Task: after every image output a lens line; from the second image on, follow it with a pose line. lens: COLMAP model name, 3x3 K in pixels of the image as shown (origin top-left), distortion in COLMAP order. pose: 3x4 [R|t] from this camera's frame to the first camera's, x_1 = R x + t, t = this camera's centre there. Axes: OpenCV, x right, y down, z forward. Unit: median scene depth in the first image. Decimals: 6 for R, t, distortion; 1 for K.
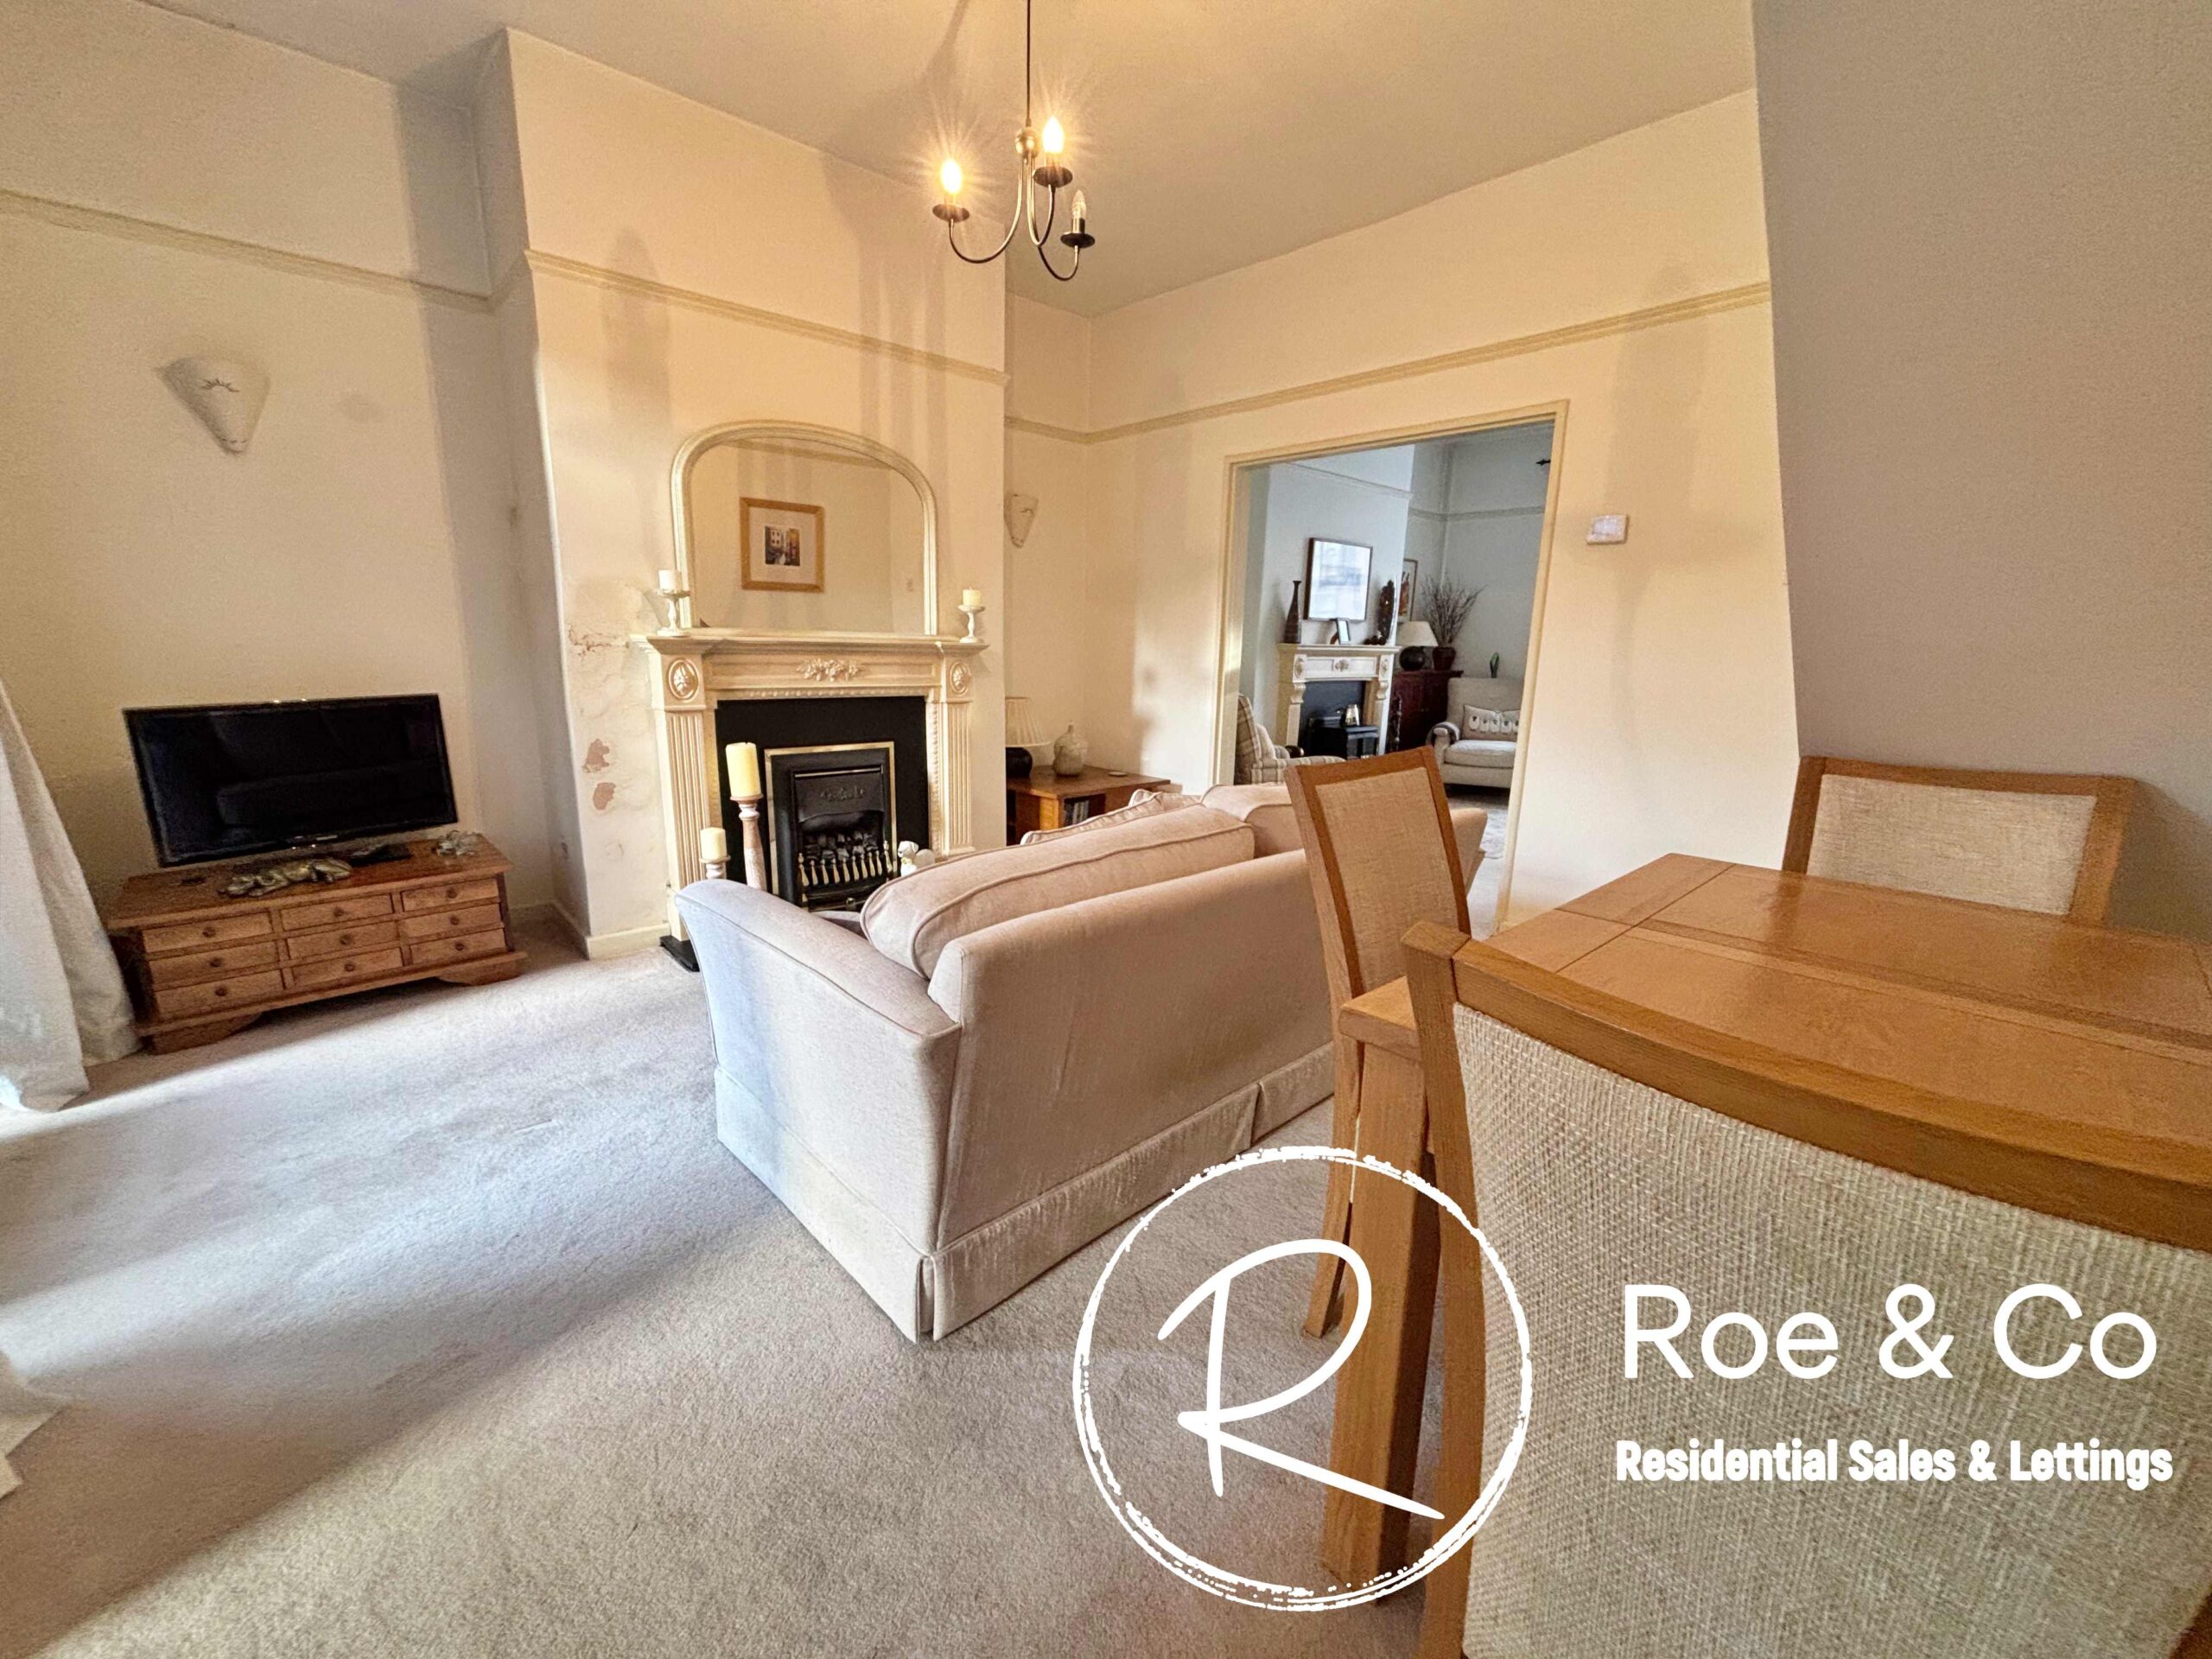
lens RADIAL K [[882.7, 0, 1106.0], [0, 882.7, 829.5], [0, 0, 1]] dist [-0.000205, -0.000411]
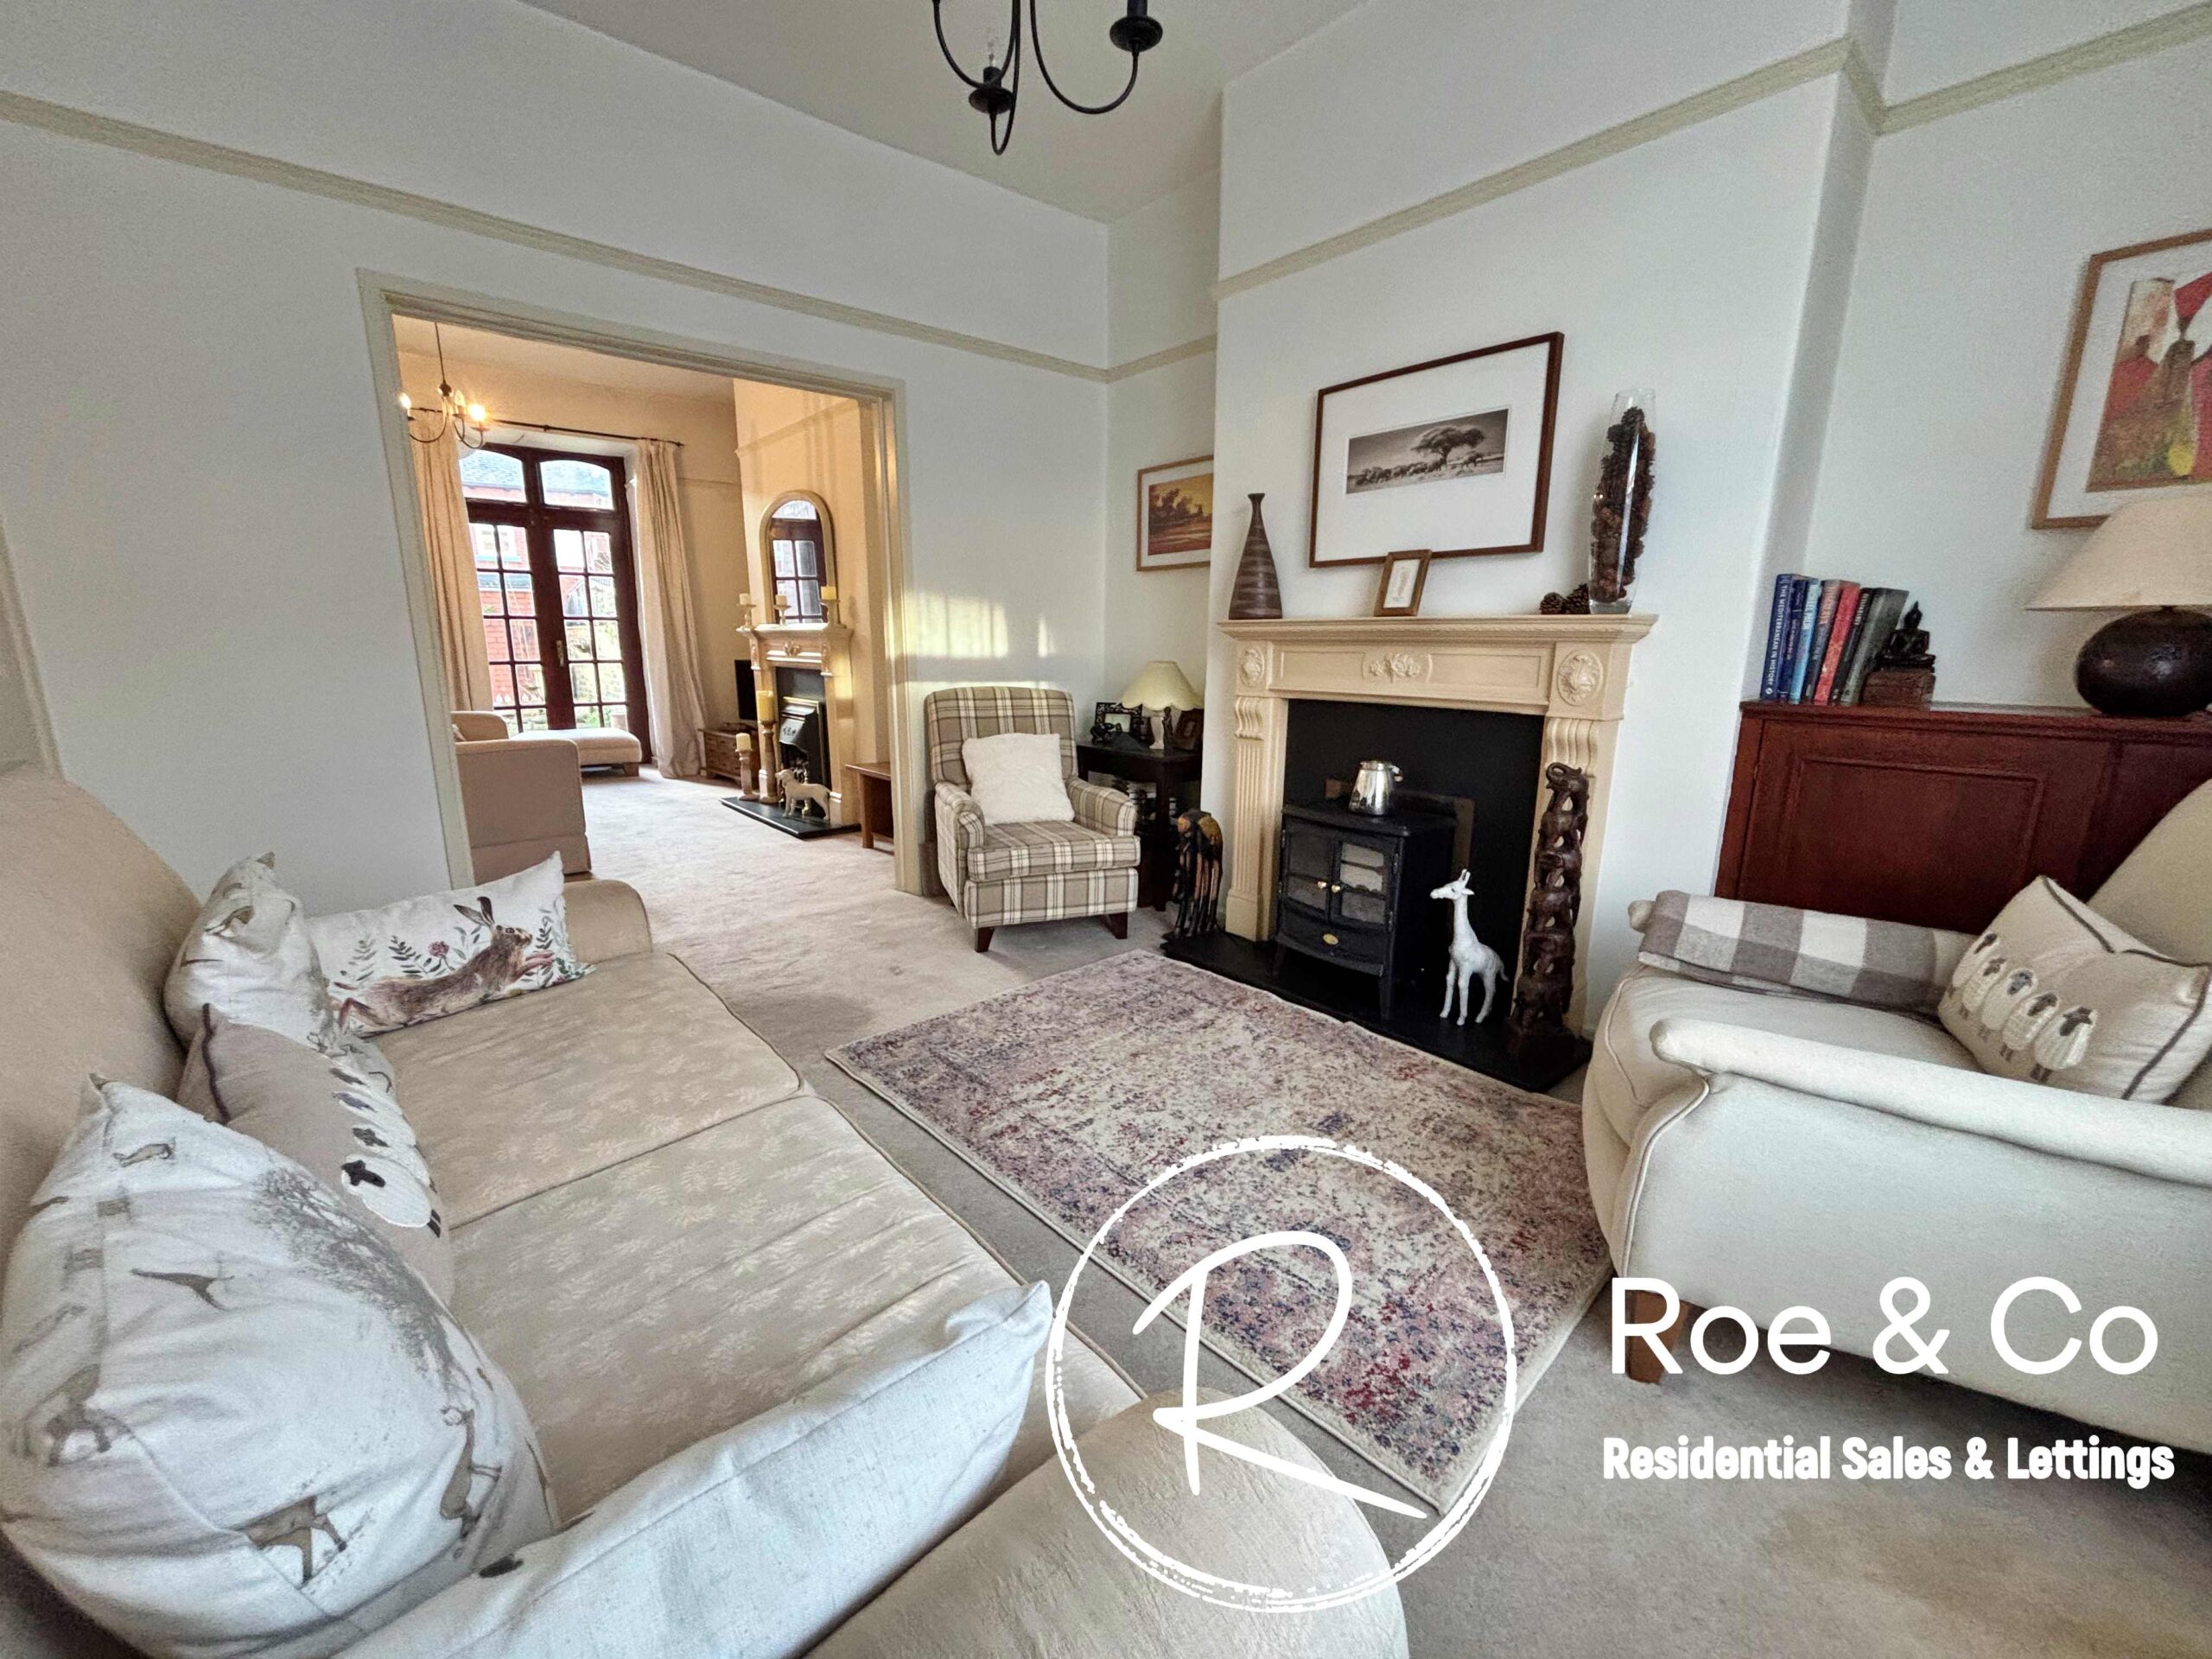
lens RADIAL K [[882.7, 0, 1106.0], [0, 882.7, 829.5], [0, 0, 1]] dist [-0.000205, -0.000411]
pose [[-0.025327, 0.214080, -0.976488, 0.647223], [-0.200779, 0.955808, 0.214754, -0.162983], [0.979309, 0.201497, 0.018775, 0.811614]]
